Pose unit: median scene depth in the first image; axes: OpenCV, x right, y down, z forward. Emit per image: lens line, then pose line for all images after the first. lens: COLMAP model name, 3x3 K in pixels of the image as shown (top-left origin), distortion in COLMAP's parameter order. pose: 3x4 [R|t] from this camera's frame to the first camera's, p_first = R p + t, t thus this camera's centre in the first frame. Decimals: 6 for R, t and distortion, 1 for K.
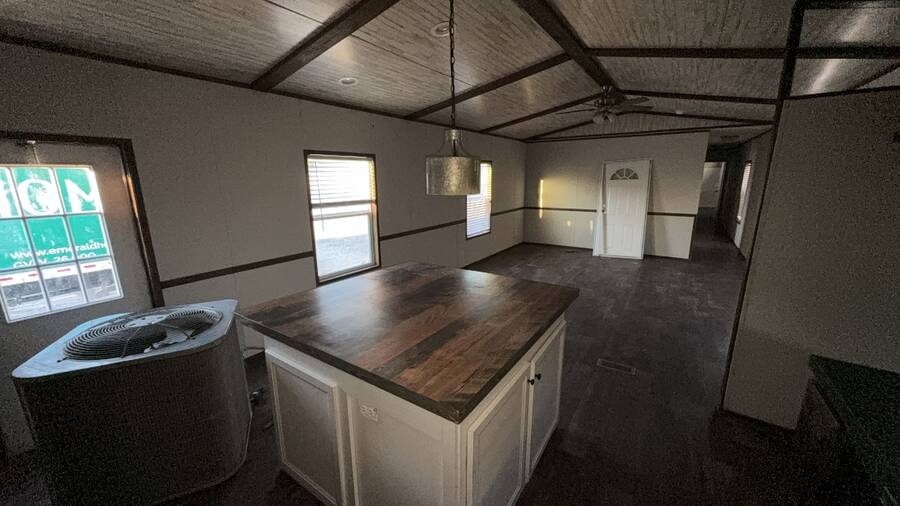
lens RADIAL K [[340.8, 0, 450.0], [0, 340.8, 253.0], [0, 0, 1]] dist [0.009484, 0.000093]
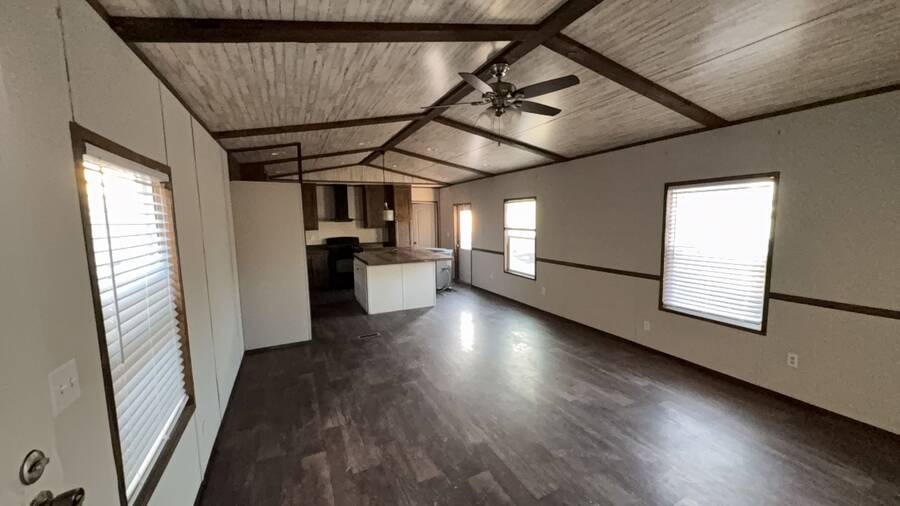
lens RADIAL K [[340.8, 0, 450.0], [0, 340.8, 253.0], [0, 0, 1]] dist [0.009484, 0.000093]
pose [[-0.513206, 0.106160, -0.851674, 1.121389], [-0.165102, 0.961576, 0.219347, -0.306560], [0.842235, 0.253183, -0.475960, 1.389212]]
